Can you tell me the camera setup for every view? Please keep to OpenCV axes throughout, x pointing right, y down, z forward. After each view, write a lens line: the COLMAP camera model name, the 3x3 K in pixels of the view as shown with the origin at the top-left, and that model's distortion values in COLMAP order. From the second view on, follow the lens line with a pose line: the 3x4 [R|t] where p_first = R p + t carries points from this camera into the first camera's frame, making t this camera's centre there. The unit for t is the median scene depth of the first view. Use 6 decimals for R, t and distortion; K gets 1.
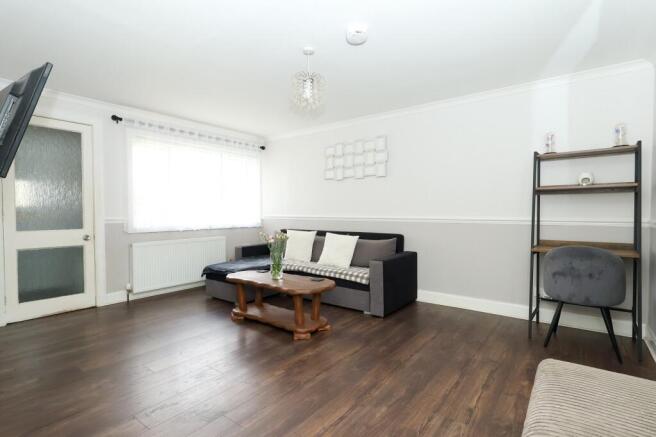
lens RADIAL K [[317.1, 0, 332.3], [0, 317.1, 218.8], [0, 0, 1]] dist [-0.000583, 0.000040]
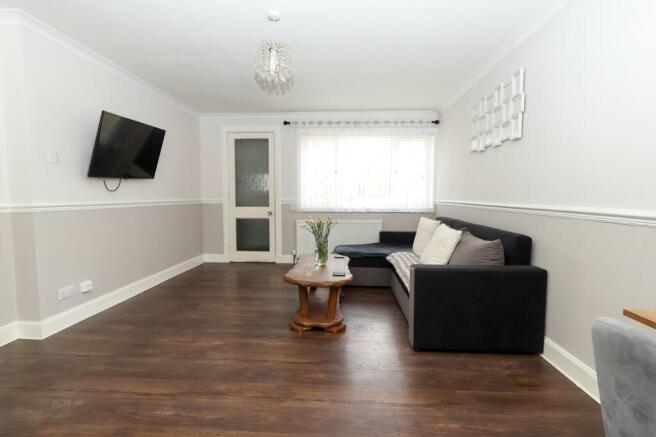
lens RADIAL K [[317.1, 0, 332.5], [0, 317.1, 219.6], [0, 0, 1]] dist [-0.000583, 0.000040]
pose [[0.572947, 0.066897, -0.816857, 0.498563], [-0.025087, 0.997628, 0.064105, -0.008693], [0.819208, -0.016236, 0.573266, 0.384297]]
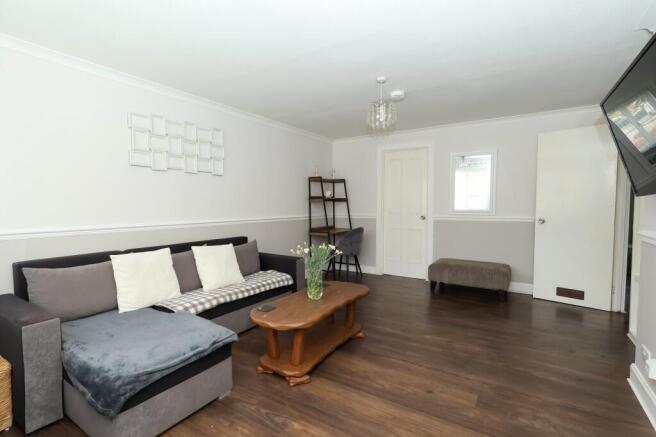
lens RADIAL K [[317.1, 0, 326.8], [0, 317.1, 216.5], [0, 0, 1]] dist [-0.000583, 0.000040]
pose [[-0.069886, -0.034361, 0.996963, -0.822954], [0.030163, 0.998877, 0.036541, -0.043318], [-0.997099, 0.032625, -0.068771, 0.825526]]
